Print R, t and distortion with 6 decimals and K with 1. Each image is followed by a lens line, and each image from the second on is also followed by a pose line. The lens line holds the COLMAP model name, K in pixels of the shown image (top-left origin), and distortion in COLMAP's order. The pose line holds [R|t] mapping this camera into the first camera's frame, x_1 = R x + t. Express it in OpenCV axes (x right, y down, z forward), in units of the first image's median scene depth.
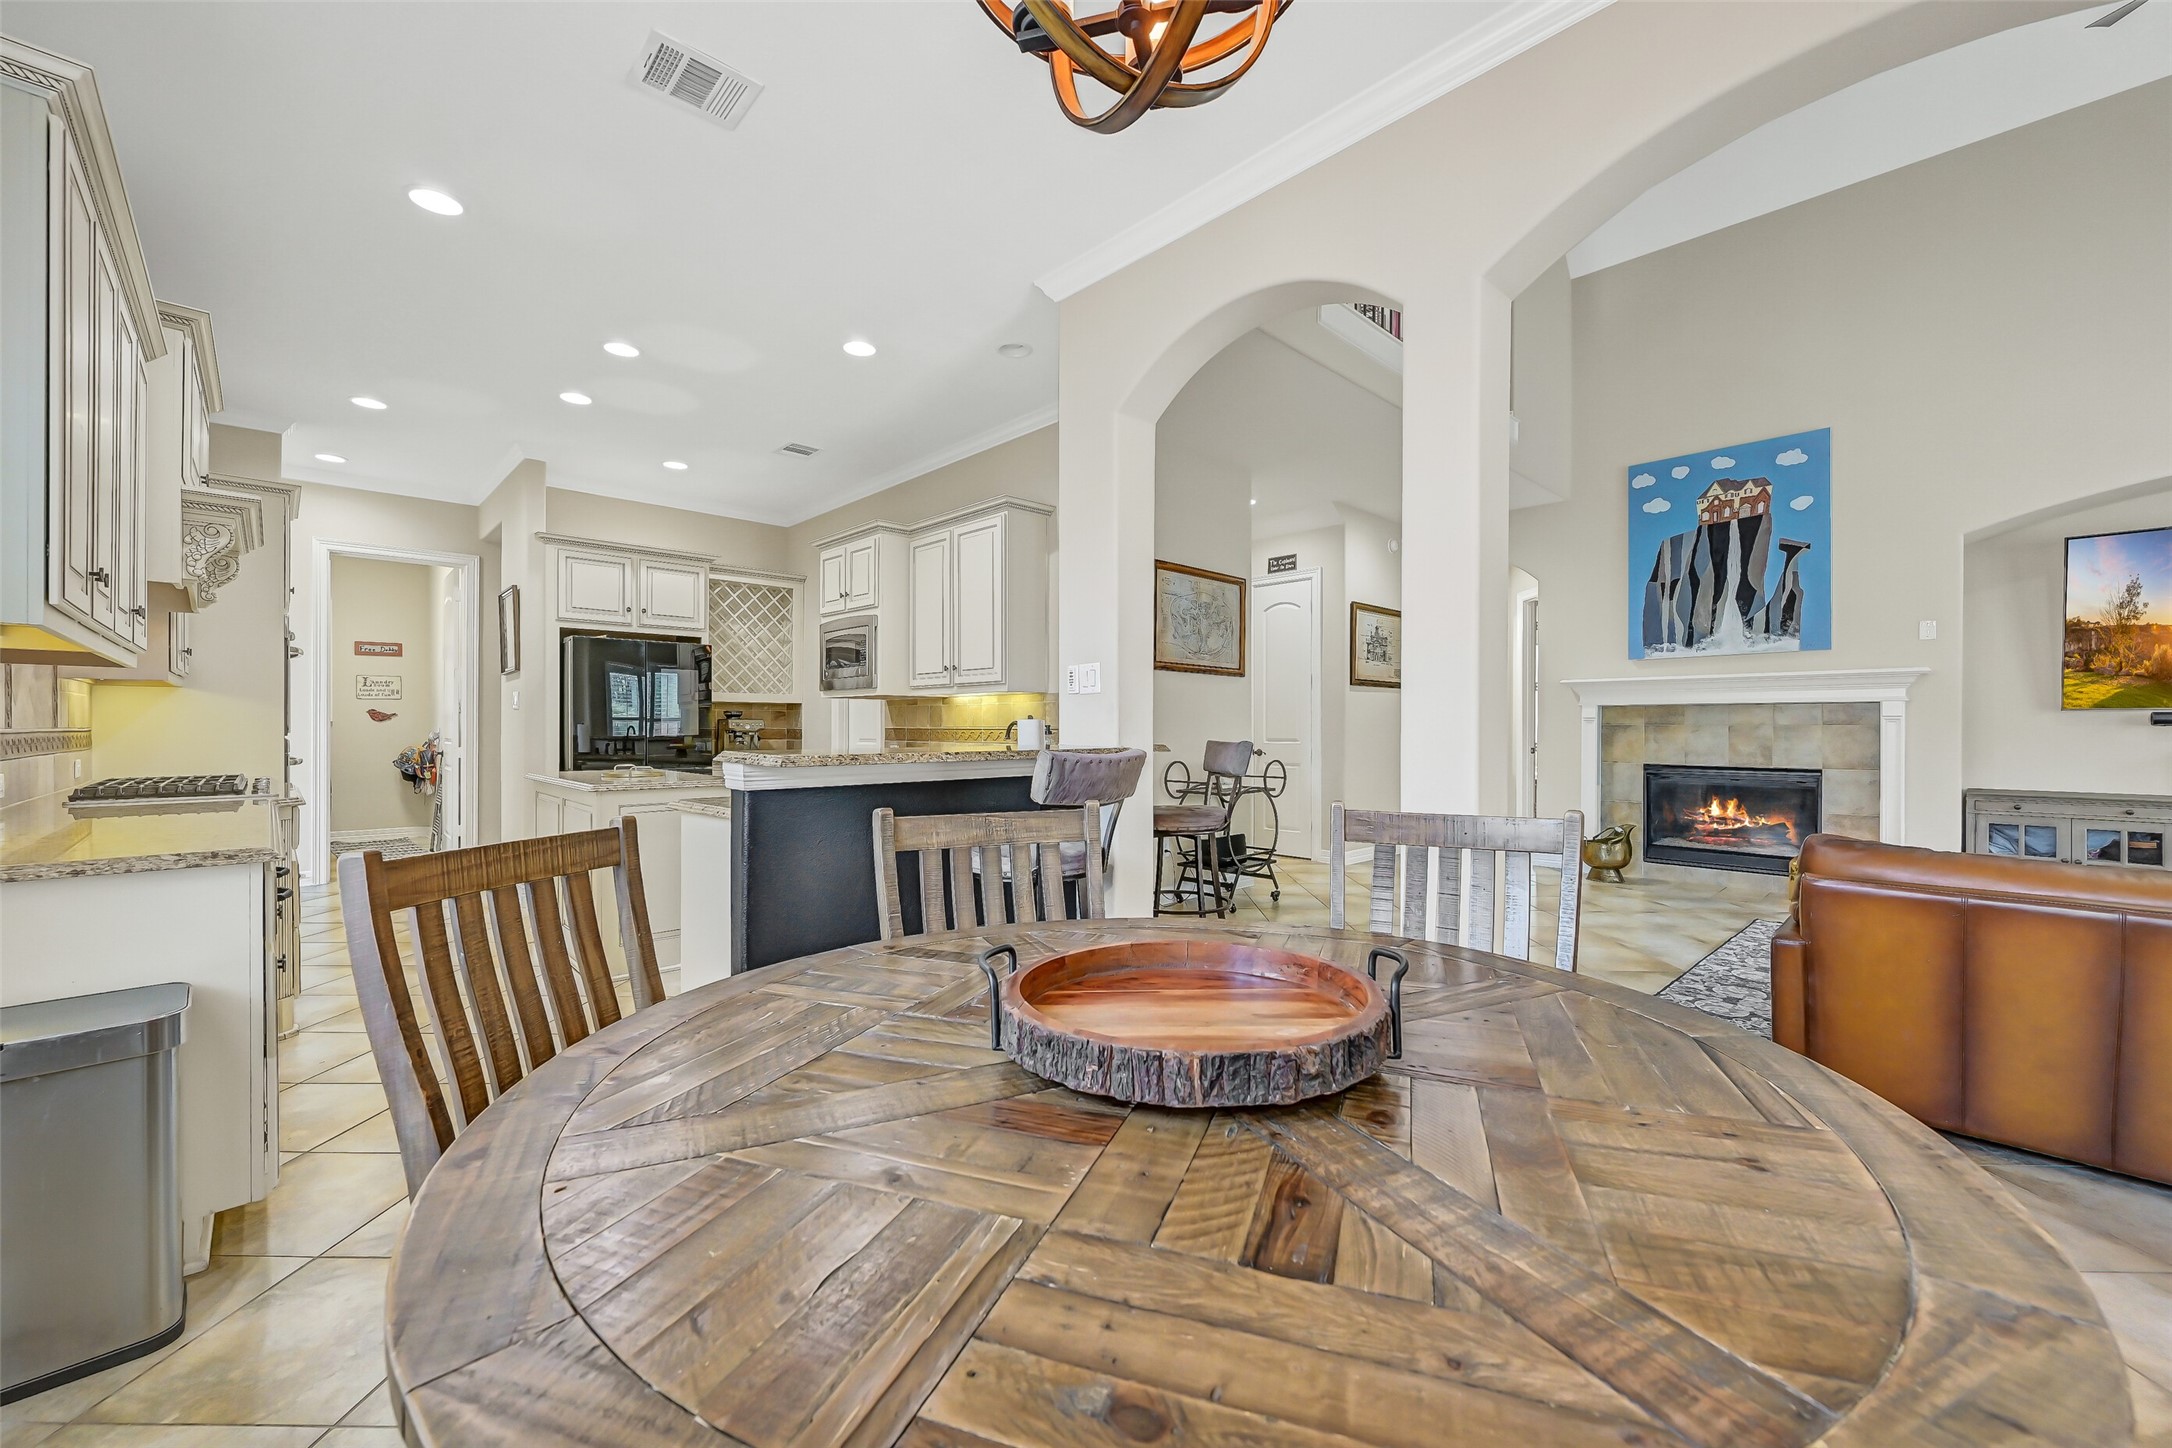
lens RADIAL K [[850.2, 0, 1087.1], [0, 850.2, 731.3], [0, 0, 1]] dist [-0.010177, 0.000108]
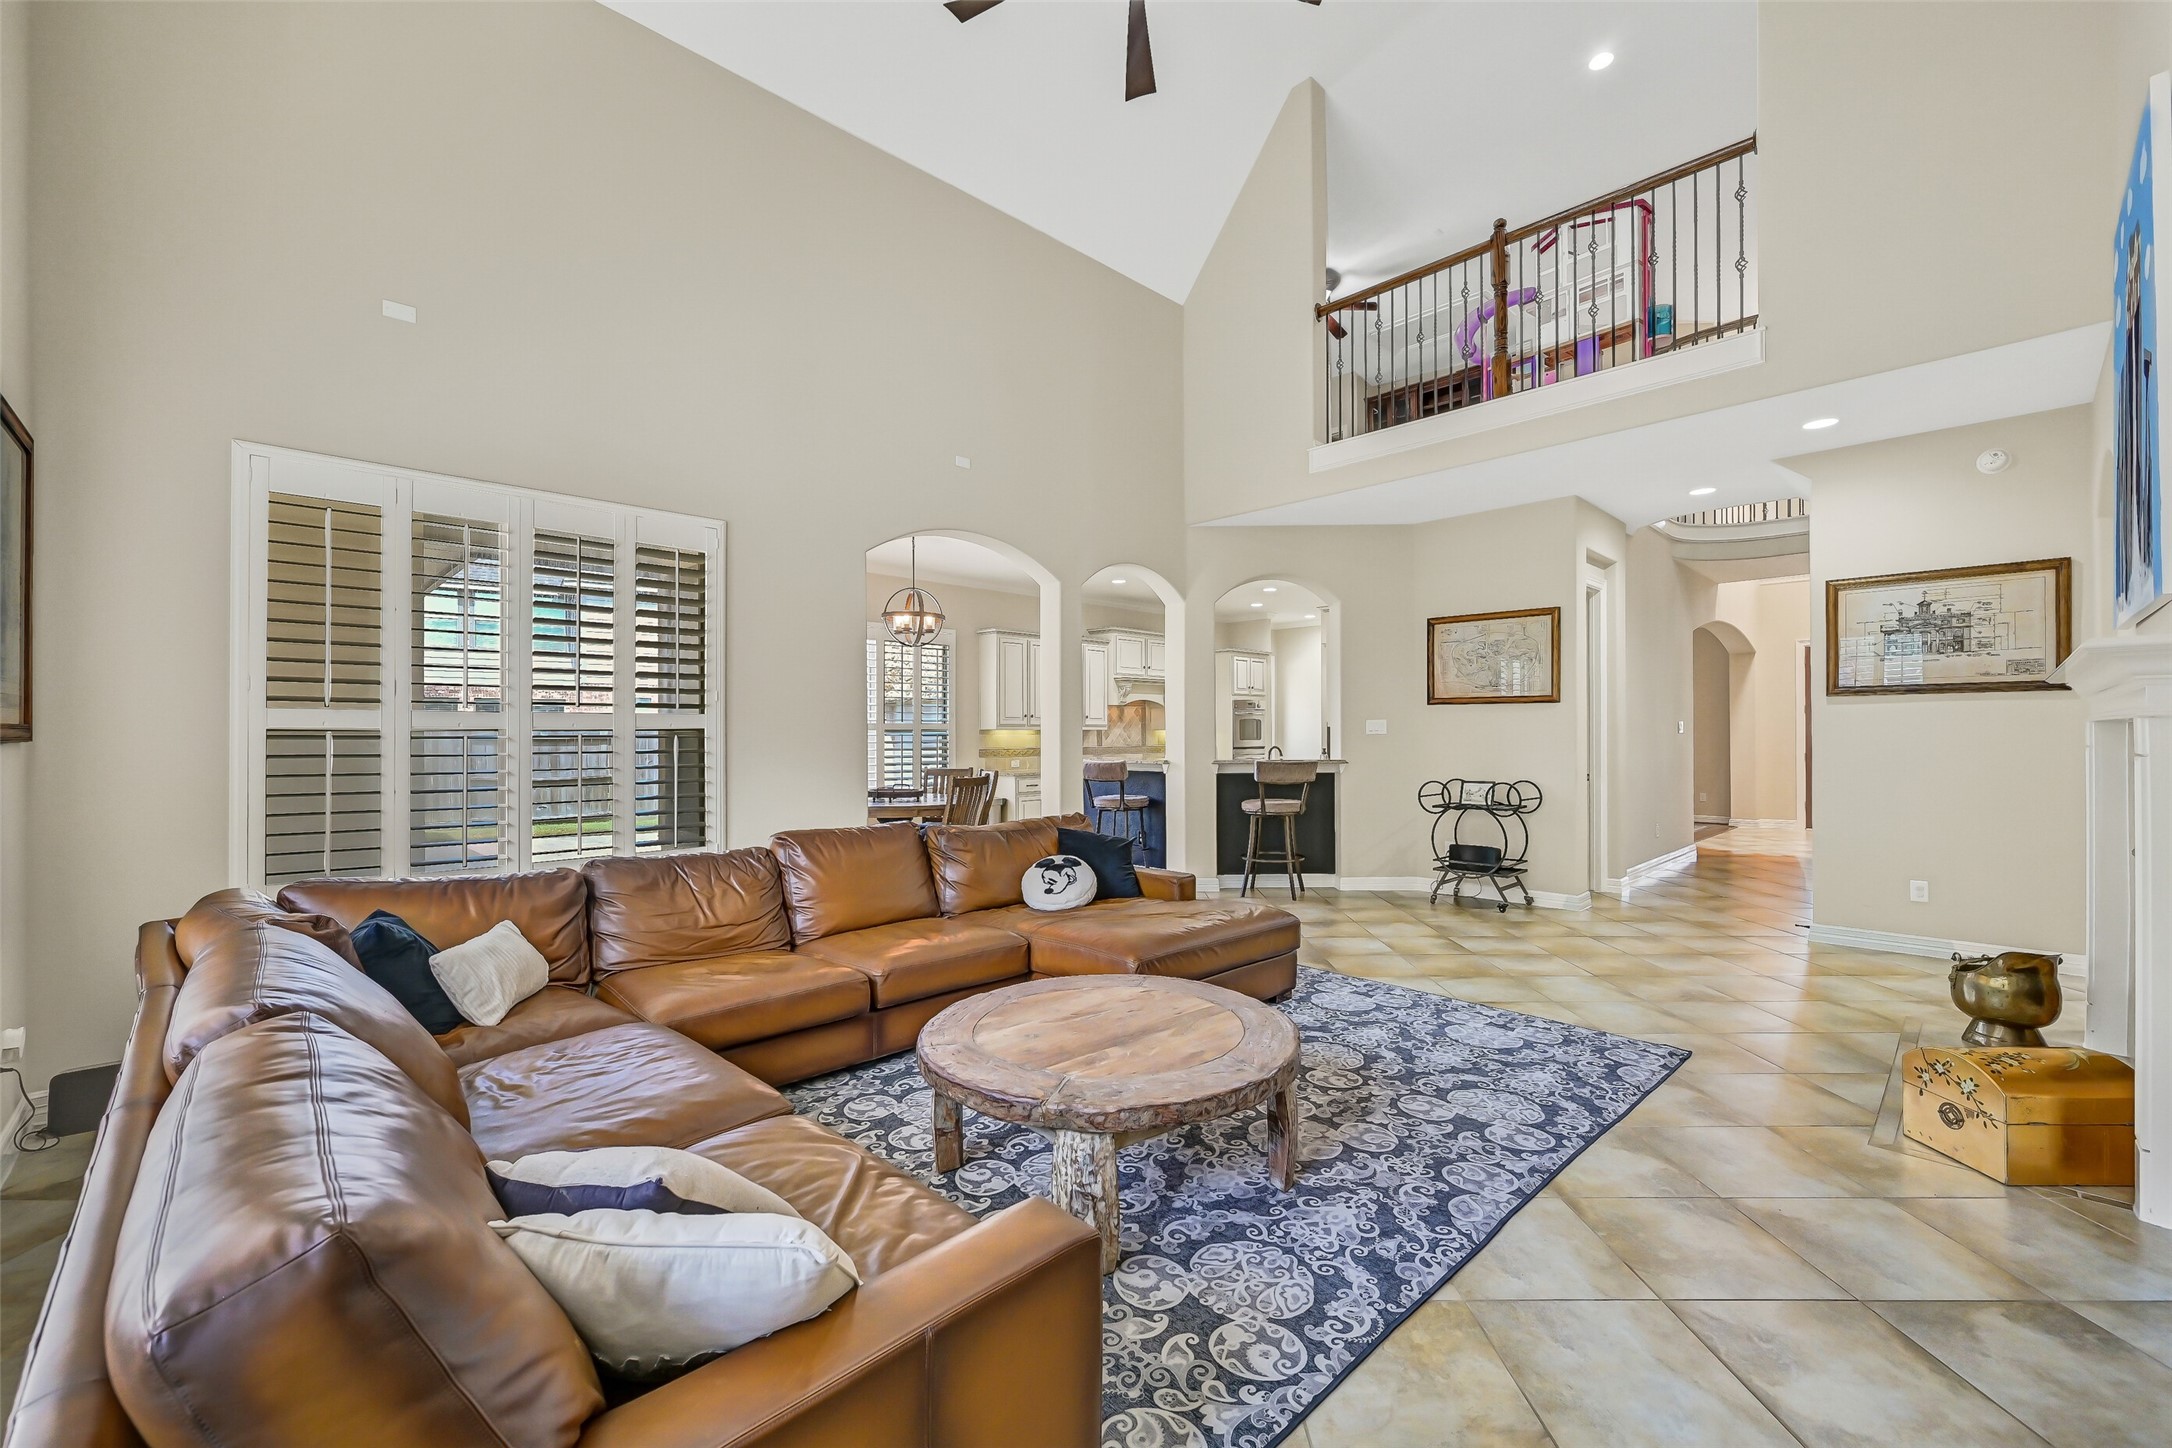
lens RADIAL K [[882.6, 0, 1100.5], [0, 882.6, 727.9], [0, 0, 1]] dist [0.001666, 0.000108]
pose [[0.009841, -0.007676, -0.999922, 1.284950], [-0.000736, 0.999970, -0.007683, -0.025619], [0.999951, 0.000811, 0.009835, 0.448629]]
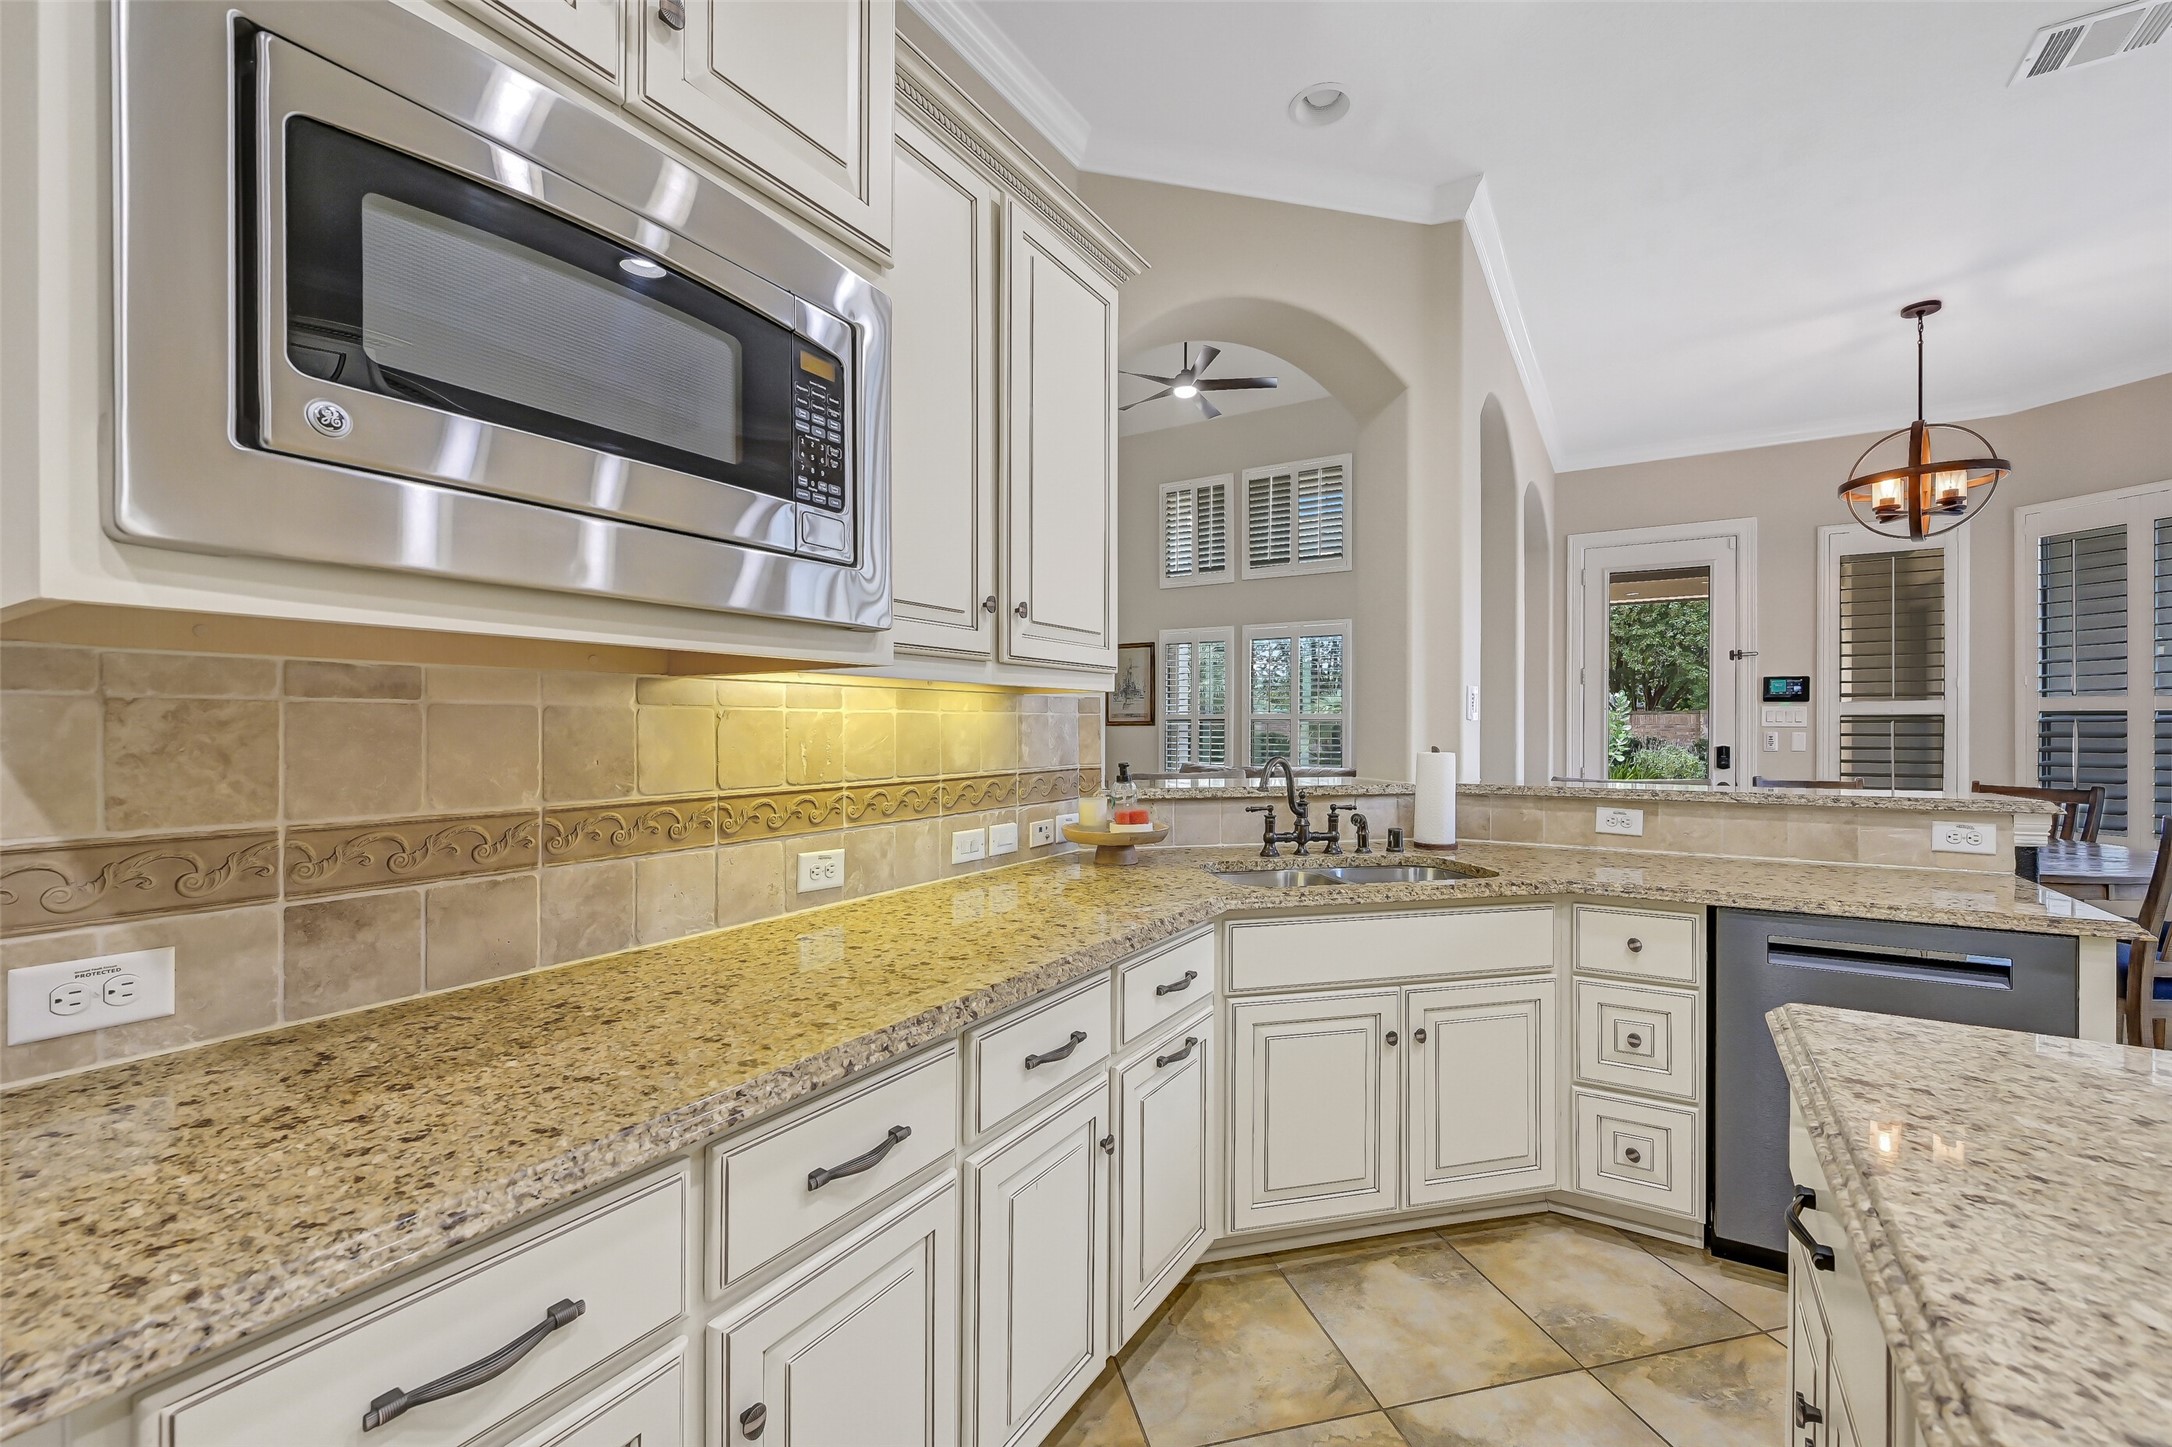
lens RADIAL K [[894.7, 0, 1089.2], [0, 894.7, 728.1], [0, 0, 1]] dist [-0.000198, -0.000174]
pose [[-0.249293, -0.003388, 0.968422, -0.443844], [0.006006, 0.999969, 0.005045, -0.024486], [-0.968409, 0.007074, -0.249265, 0.923317]]
